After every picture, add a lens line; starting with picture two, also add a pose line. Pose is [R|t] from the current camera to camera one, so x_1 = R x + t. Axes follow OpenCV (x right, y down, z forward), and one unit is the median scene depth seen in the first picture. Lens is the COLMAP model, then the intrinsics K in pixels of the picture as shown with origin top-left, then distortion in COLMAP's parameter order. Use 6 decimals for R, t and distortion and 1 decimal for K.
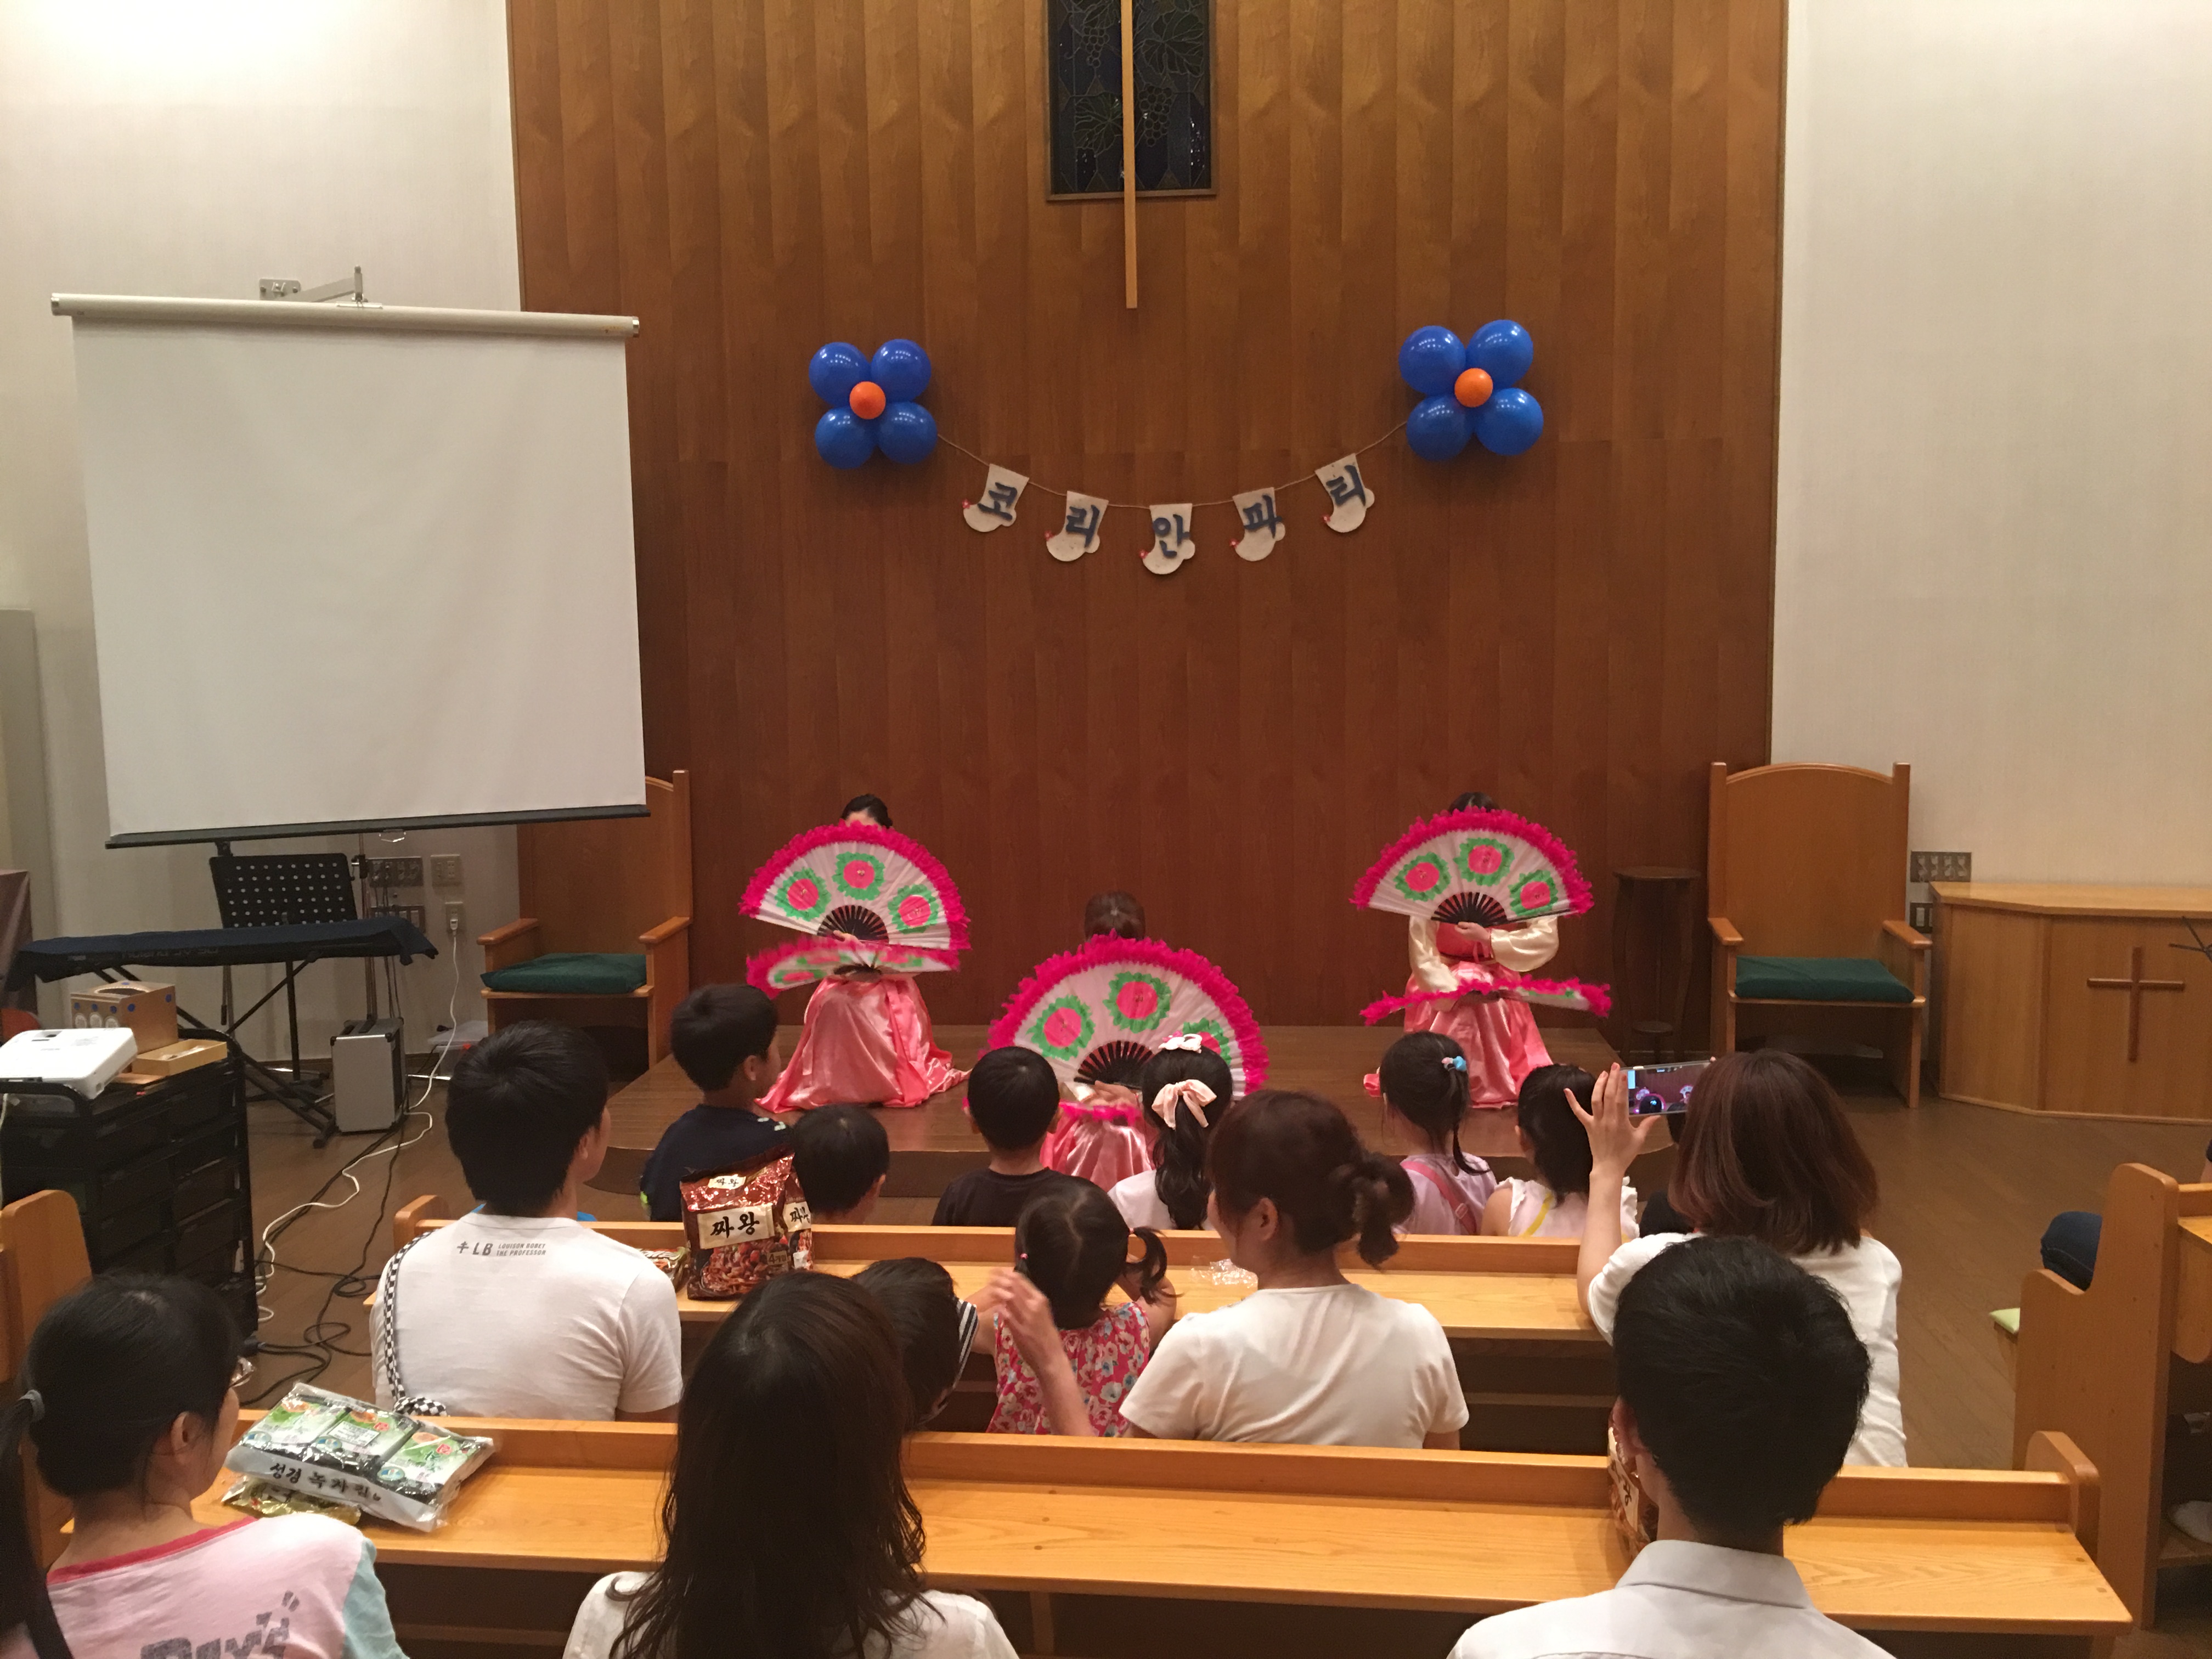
lens RADIAL K [[1835.1, 0, 1096.7], [0, 1835.1, 816.3], [0, 0, 1]] dist [0.054577, -0.056585]
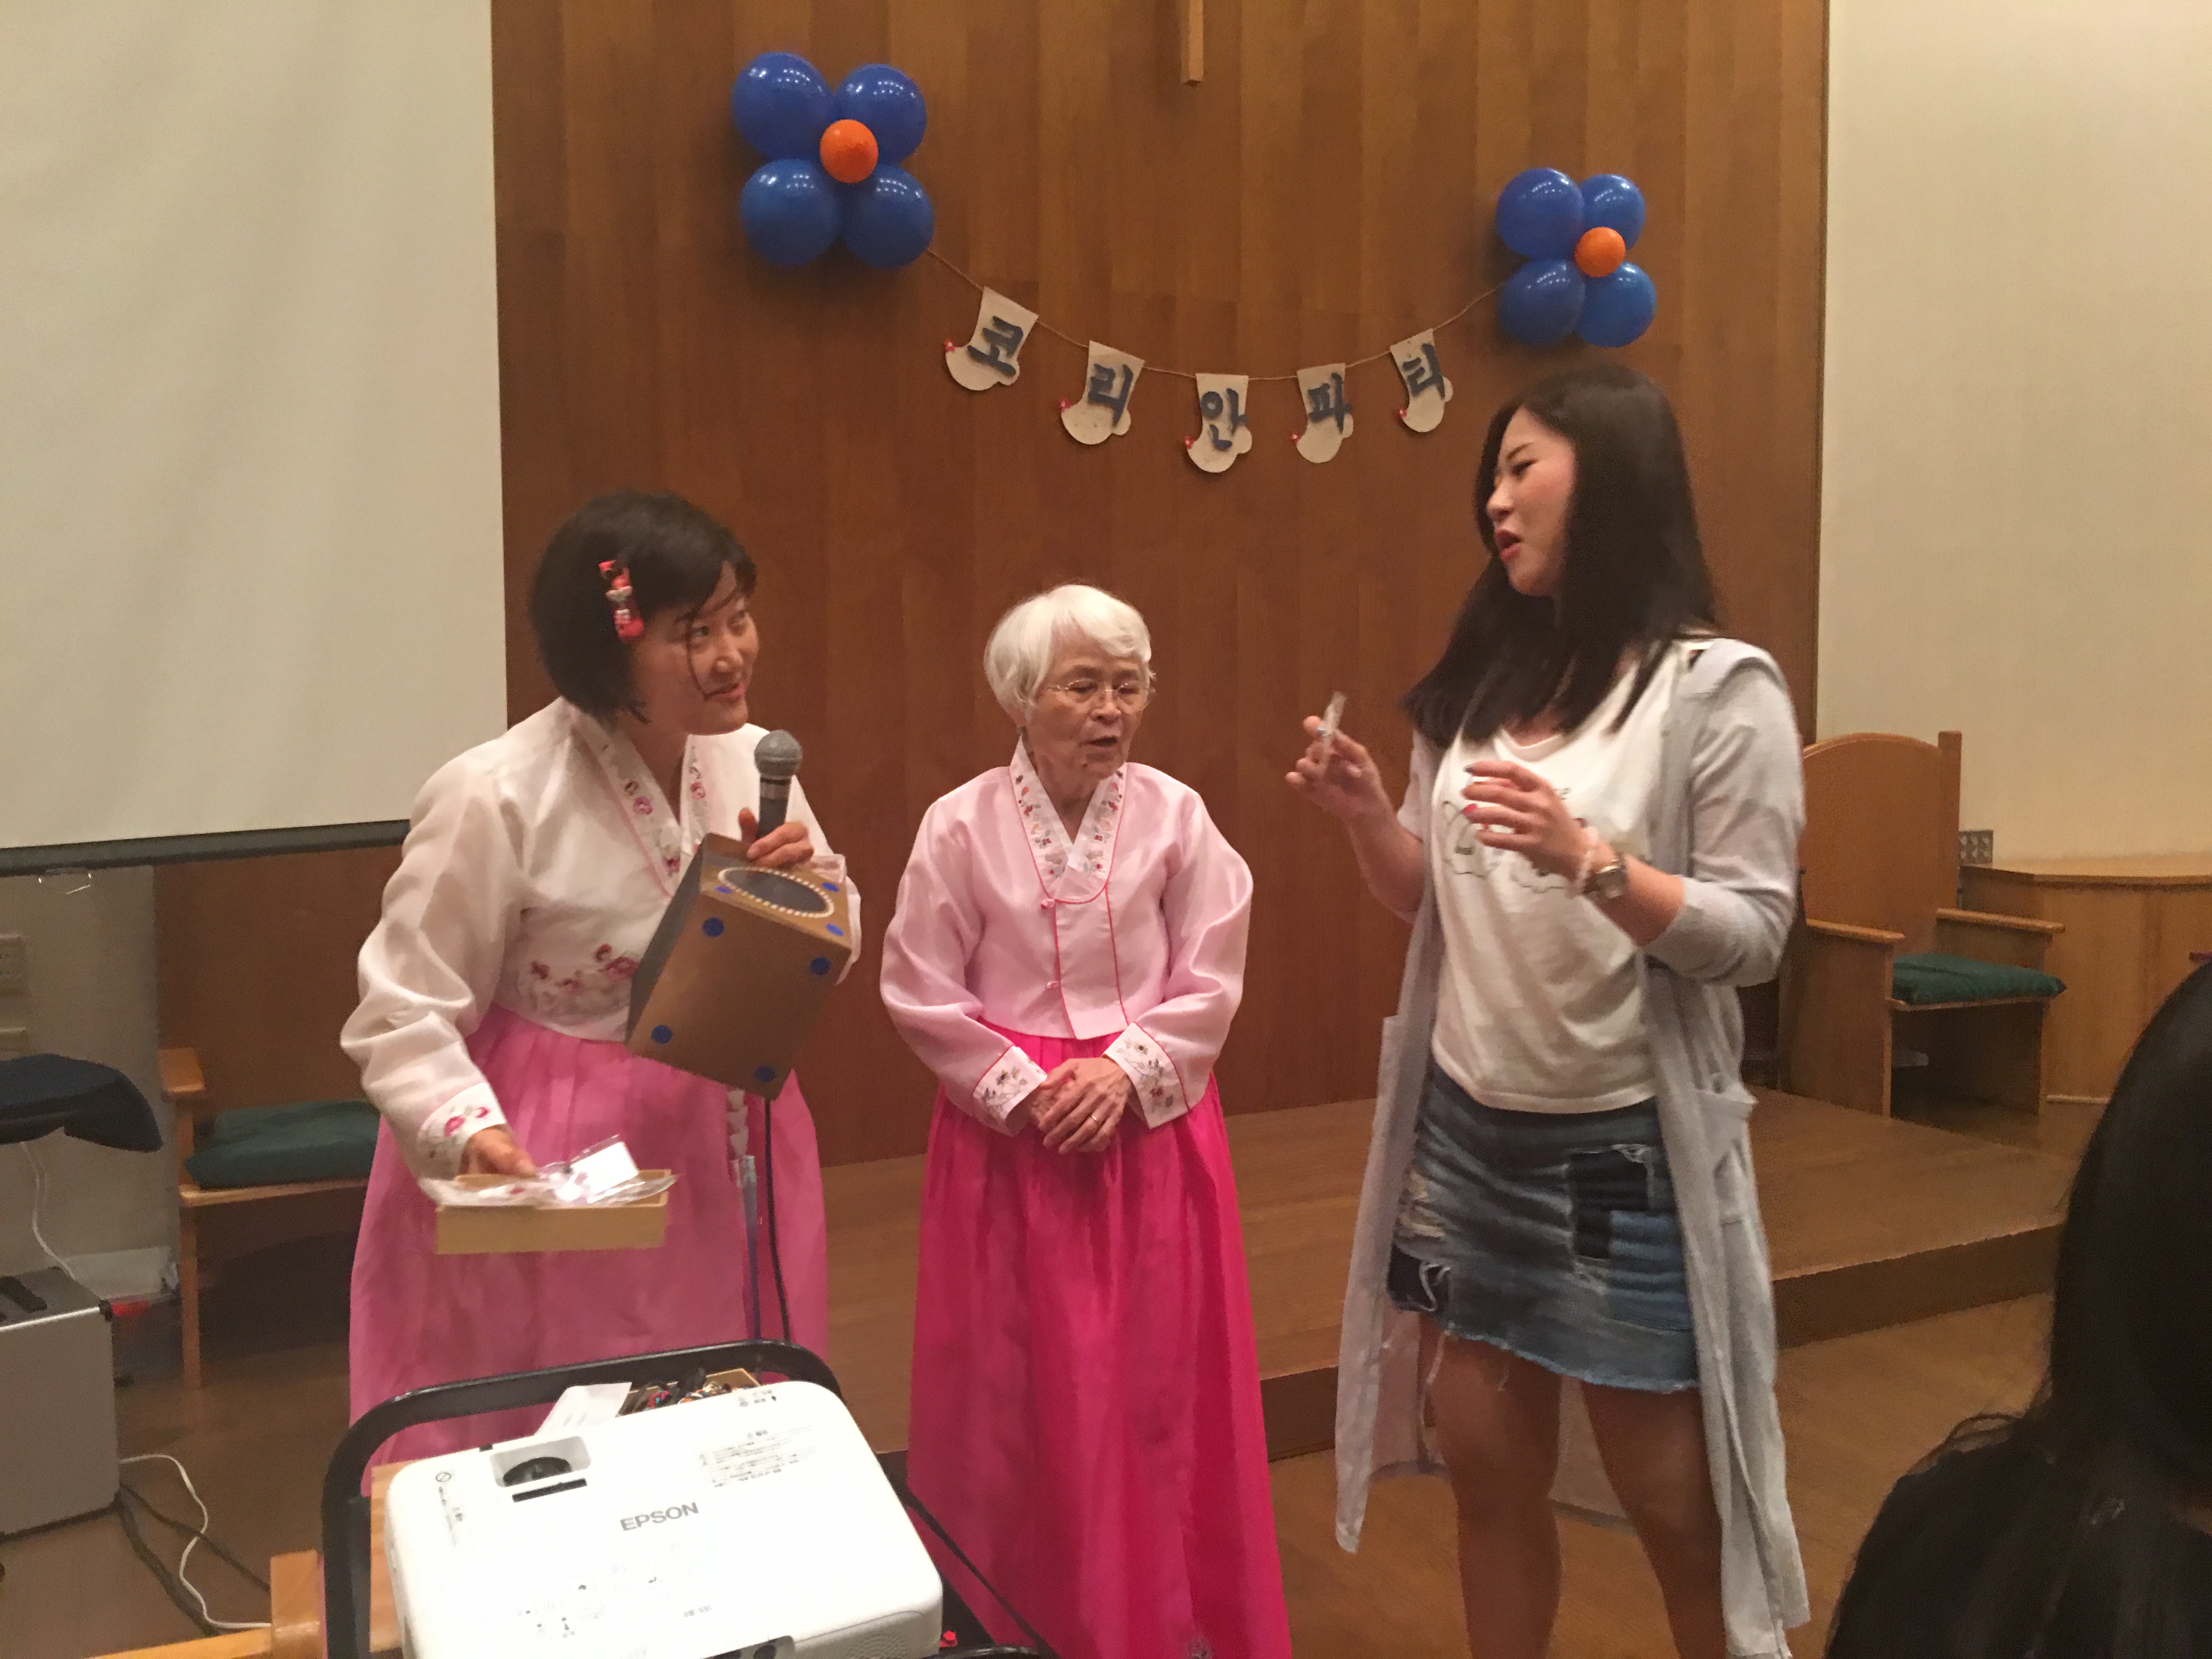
lens RADIAL K [[1835.1, 0, 1106.5], [0, 1835.1, 819.9], [0, 0, 1]] dist [0.054577, -0.056585]
pose [[0.855203, -0.025896, 0.517646, -0.371138], [0.049982, 0.998217, -0.032638, 0.022200], [-0.515877, 0.053785, 0.854972, 0.431097]]
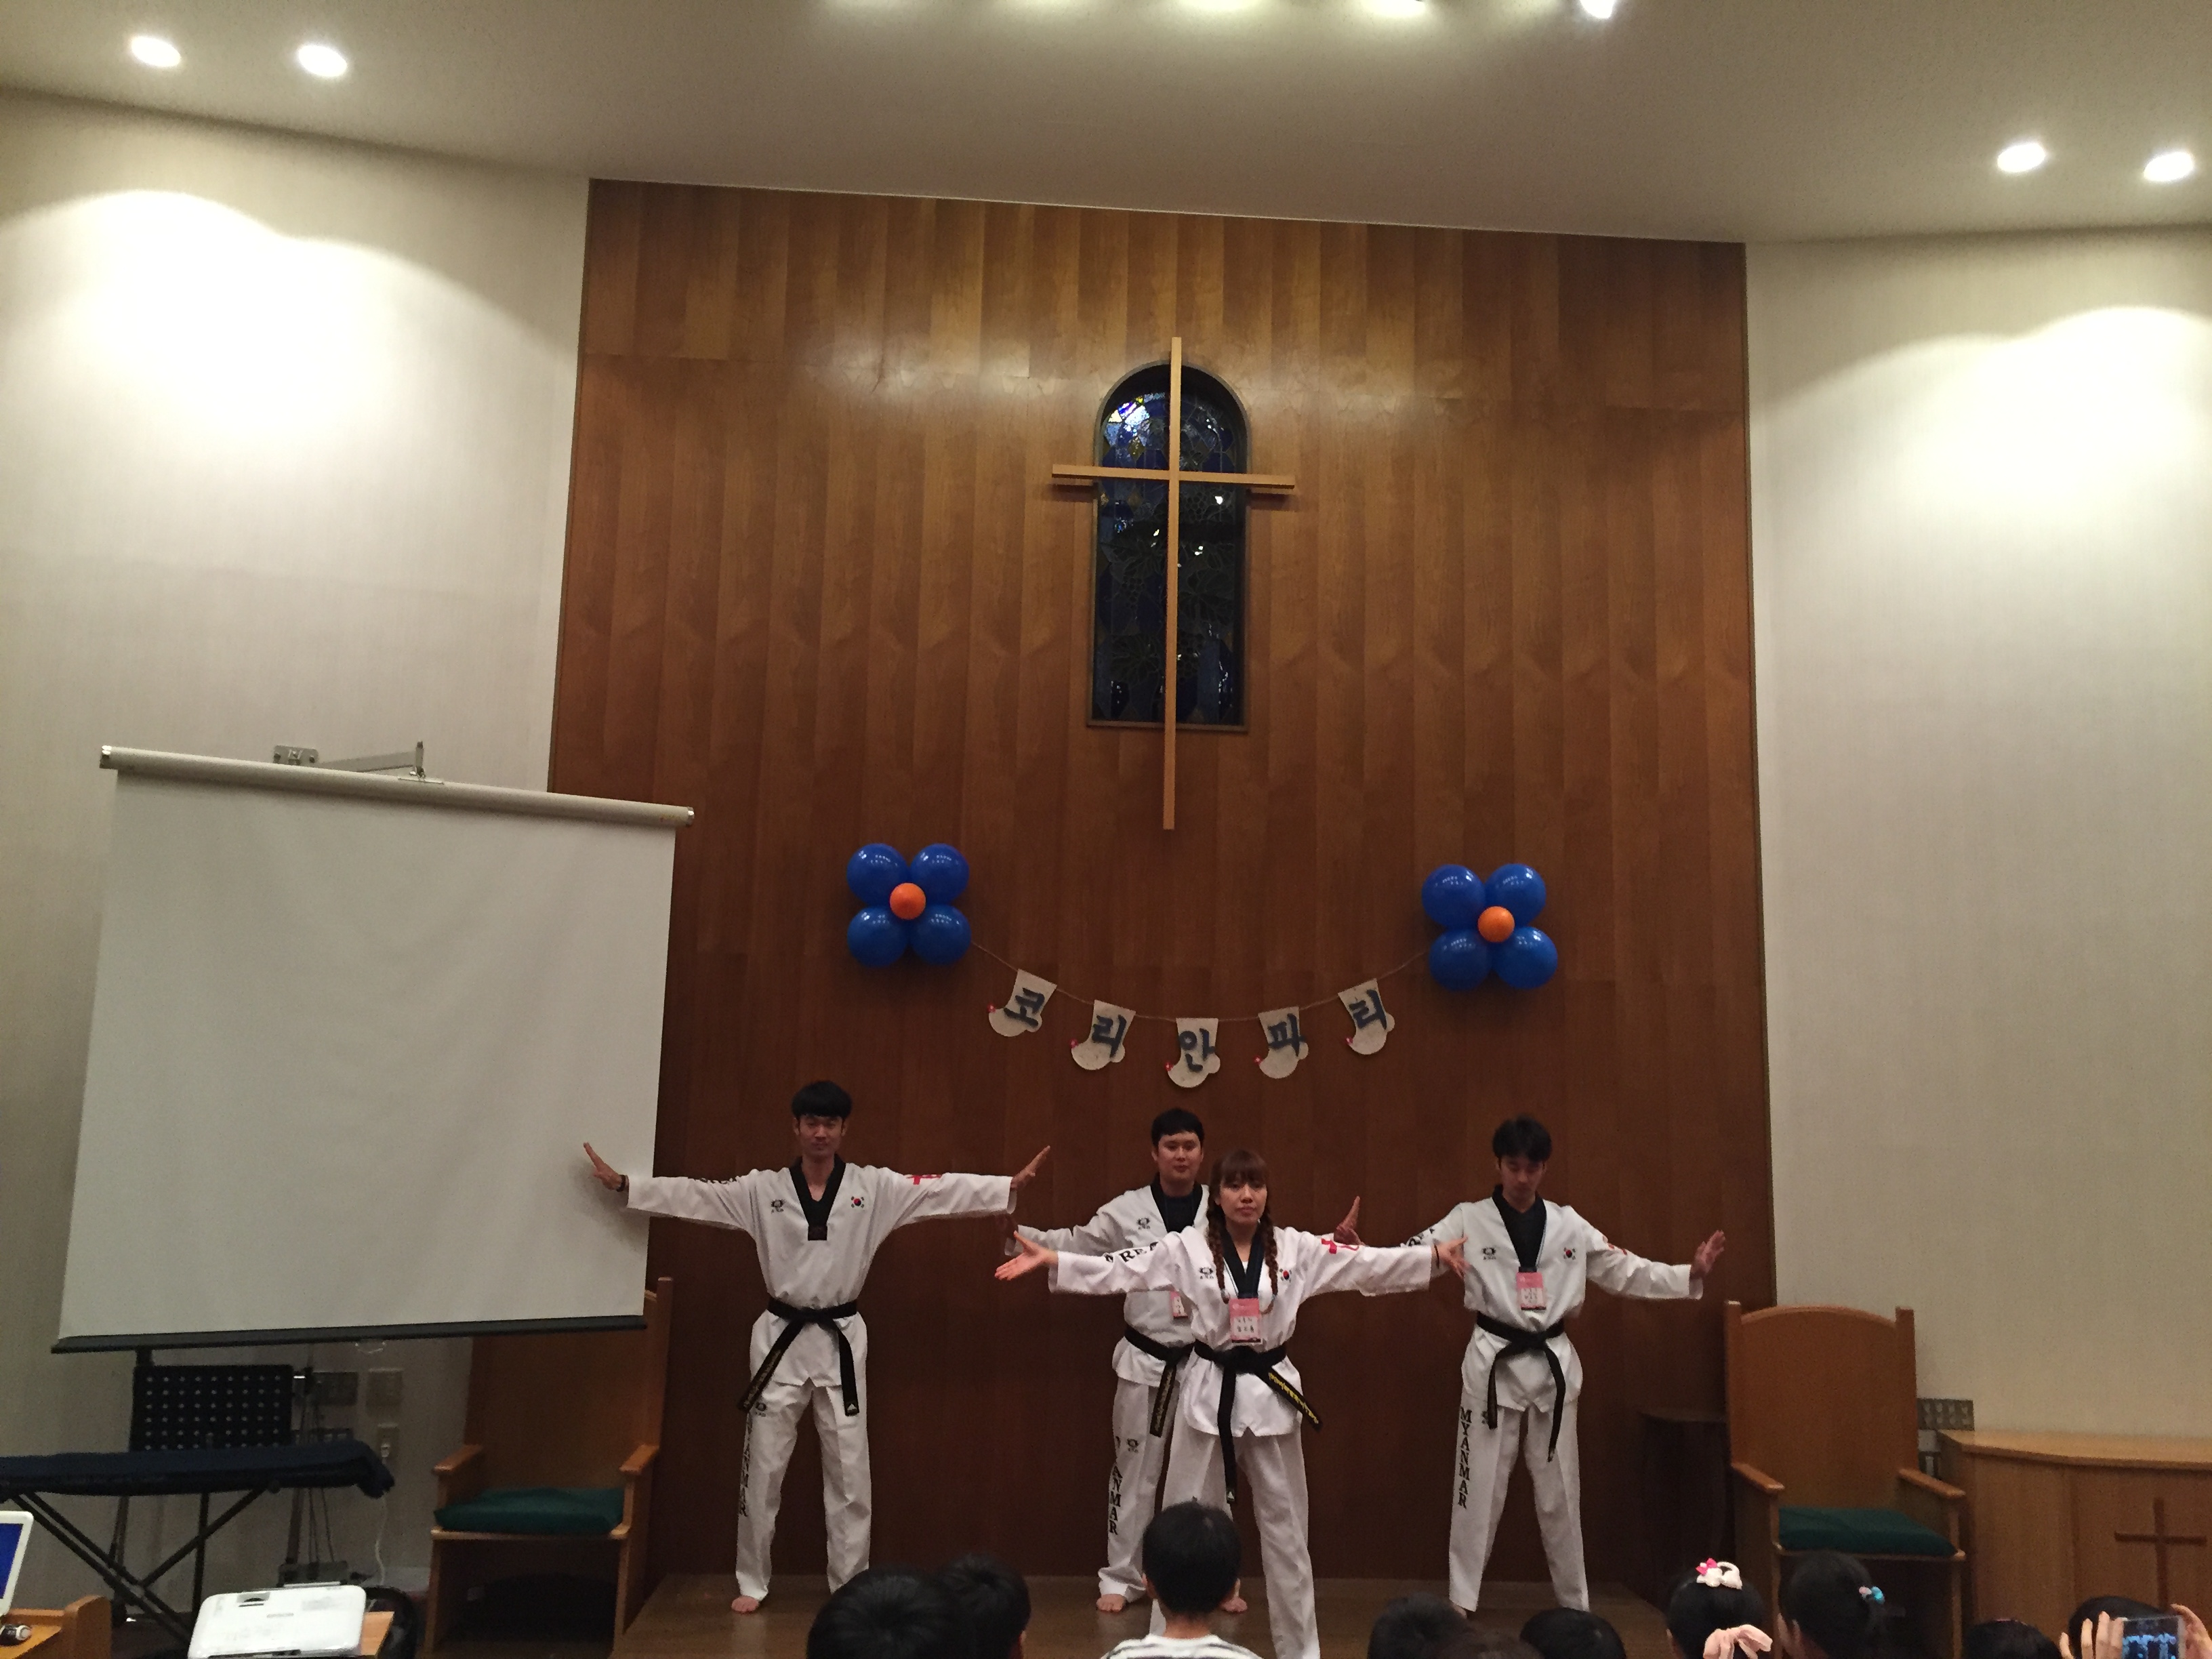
lens RADIAL K [[1876.6, 0, 1112.1], [0, 1876.6, 849.8], [0, 0, 1]] dist [0.077533, -0.113211]
pose [[0.986636, 0.063257, 0.150159, -0.167181], [-0.023016, 0.966430, -0.255897, 0.005245], [-0.161306, 0.249021, 0.954971, 0.002643]]
